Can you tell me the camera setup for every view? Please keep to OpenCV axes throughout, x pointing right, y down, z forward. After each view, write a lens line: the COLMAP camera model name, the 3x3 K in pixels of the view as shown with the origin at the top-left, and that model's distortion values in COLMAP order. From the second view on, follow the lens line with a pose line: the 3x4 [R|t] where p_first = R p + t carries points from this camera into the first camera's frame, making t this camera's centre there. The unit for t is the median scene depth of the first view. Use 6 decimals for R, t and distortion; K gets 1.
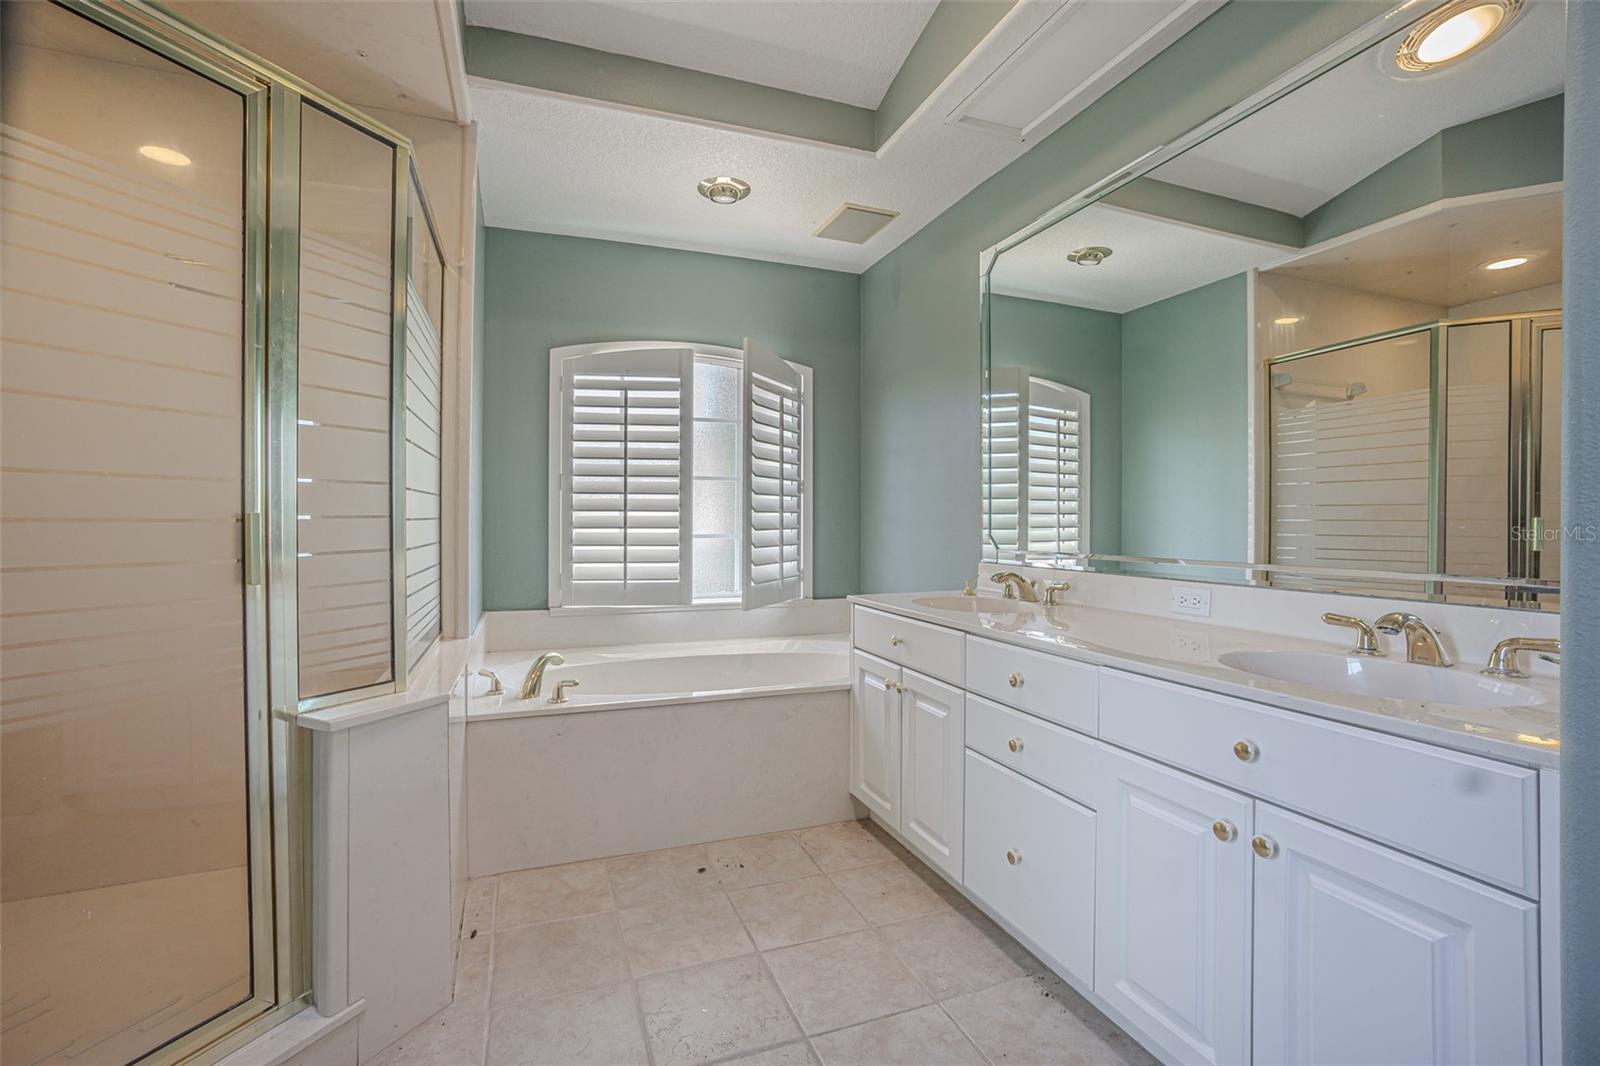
lens RADIAL K [[720.6, 0, 789.7], [0, 720.6, 533.8], [0, 0, 1]] dist [-0.062671, 0.028785]
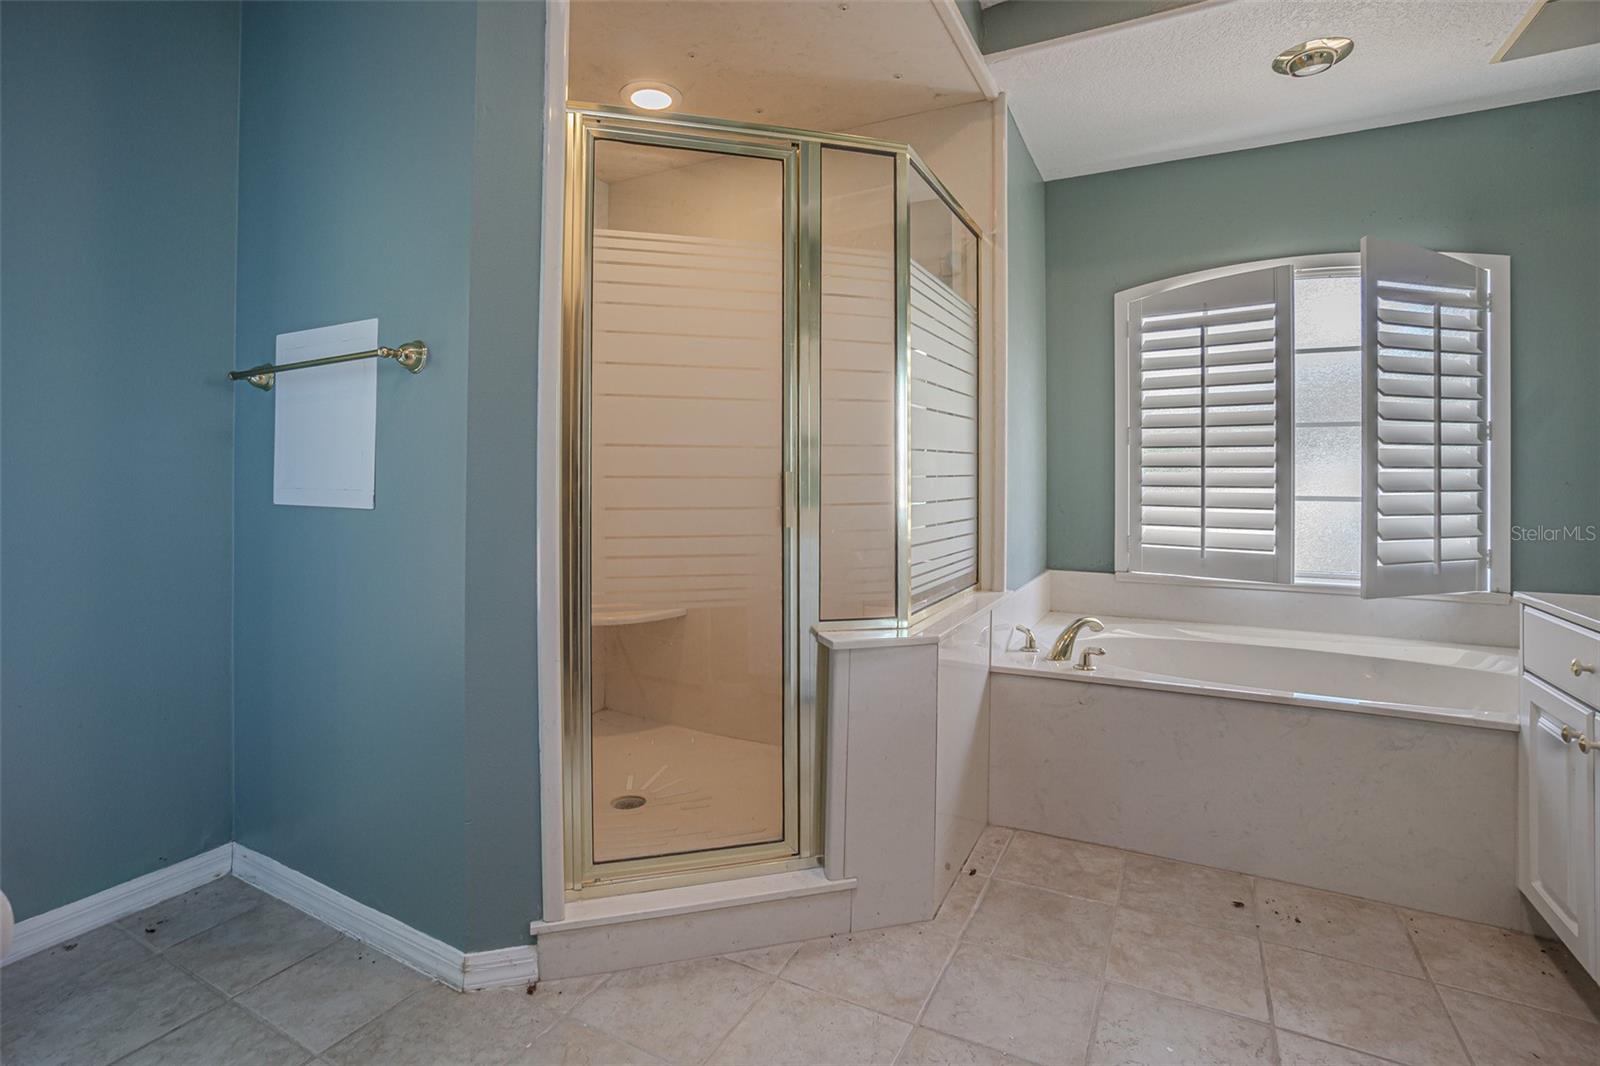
lens RADIAL K [[763.5, 0, 758.9], [0, 763.5, 480.7], [0, 0, 1]] dist [-0.060821, 0.021169]
pose [[0.650451, 0.006588, -0.759520, 0.142854], [-0.016980, 0.999839, -0.005869, -0.001444], [0.759359, 0.016715, 0.650457, 0.016075]]
